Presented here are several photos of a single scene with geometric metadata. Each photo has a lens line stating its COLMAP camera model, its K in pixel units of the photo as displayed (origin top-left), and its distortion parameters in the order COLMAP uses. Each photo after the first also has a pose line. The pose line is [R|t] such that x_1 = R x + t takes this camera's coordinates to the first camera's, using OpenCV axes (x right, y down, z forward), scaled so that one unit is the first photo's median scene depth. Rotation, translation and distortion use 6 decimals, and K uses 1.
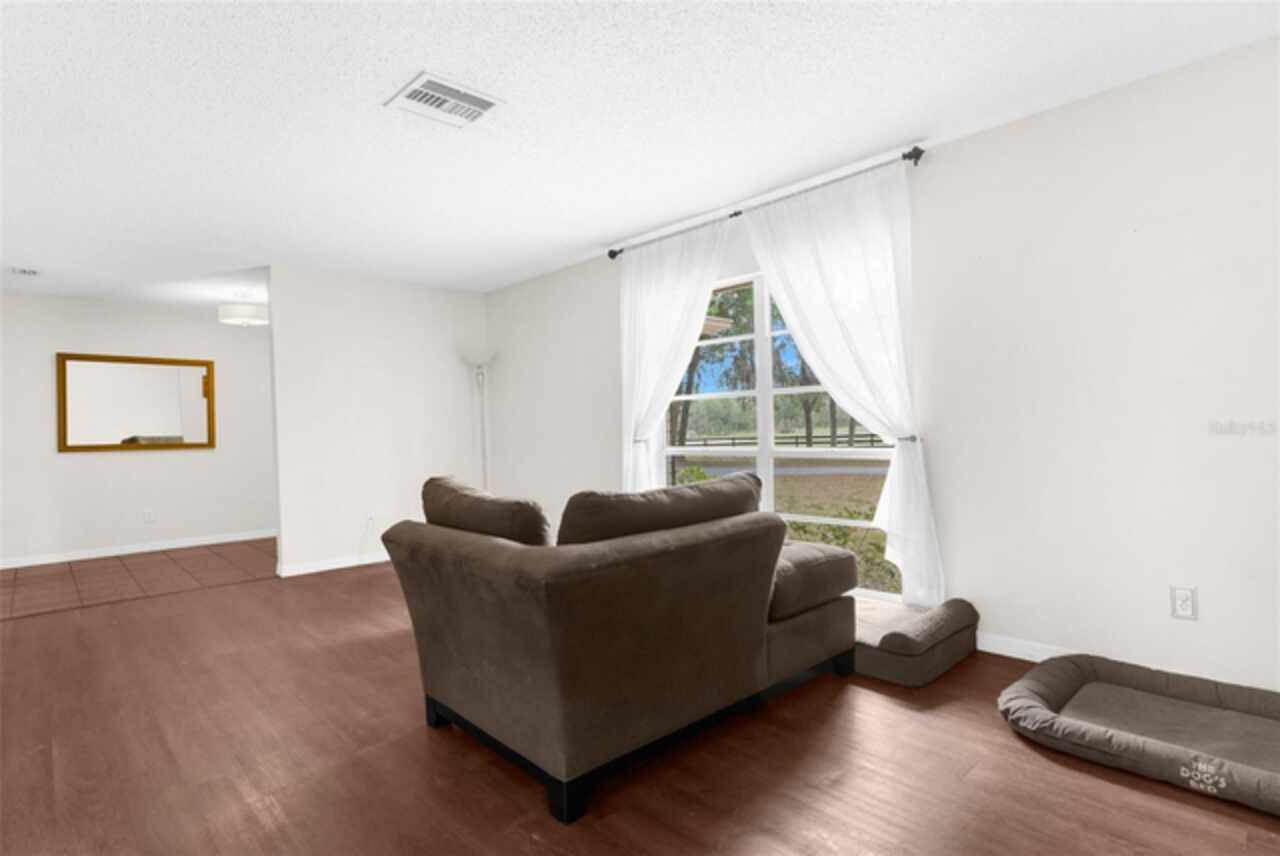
lens RADIAL K [[669.2, 0, 649.5], [0, 669.2, 430.5], [0, 0, 1]] dist [-0.011628, 0.002484]
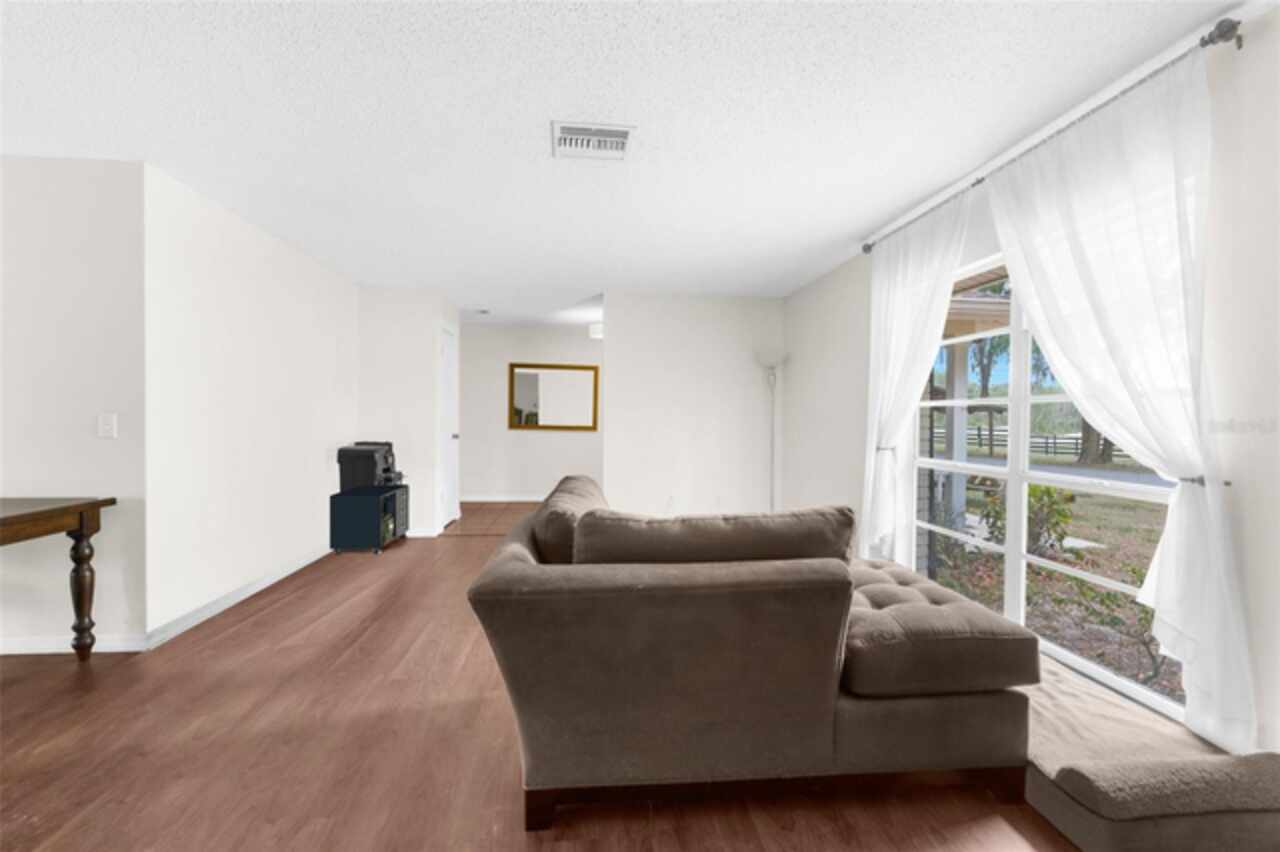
lens RADIAL K [[588.7, 0, 641.5], [0, 588.7, 424.1], [0, 0, 1]] dist [-0.020704, -0.000440]
pose [[0.788376, 0.042113, -0.613750, 0.281755], [-0.033955, 0.999112, 0.024940, -0.034597], [0.614256, 0.001178, 0.789106, 0.205393]]
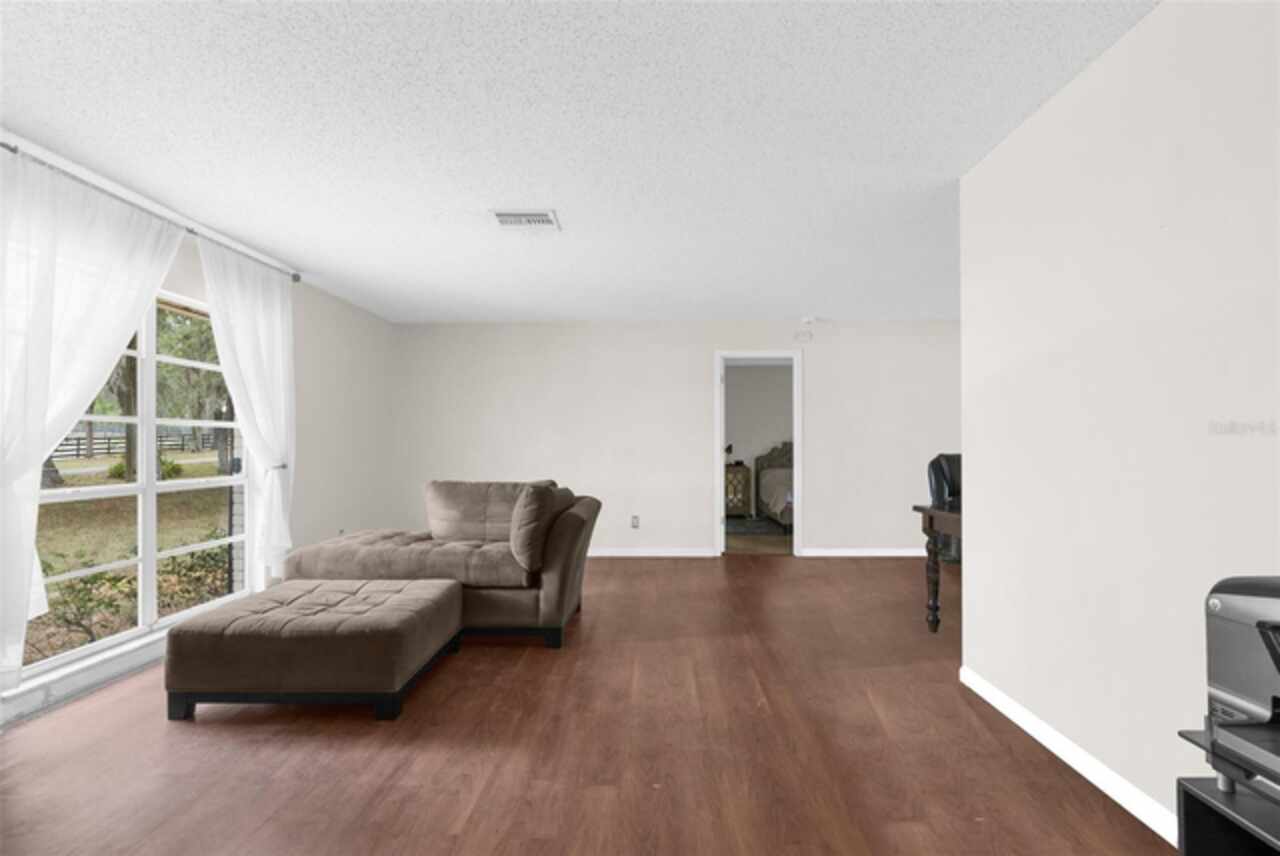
lens RADIAL K [[669.2, 0, 643.8], [0, 669.2, 434.3], [0, 0, 1]] dist [-0.011628, 0.002484]
pose [[-0.721118, 0.036620, 0.691843, -1.068706], [0.025474, 0.999328, -0.026344, 0.001828], [-0.692343, -0.001373, -0.721567, 1.368713]]
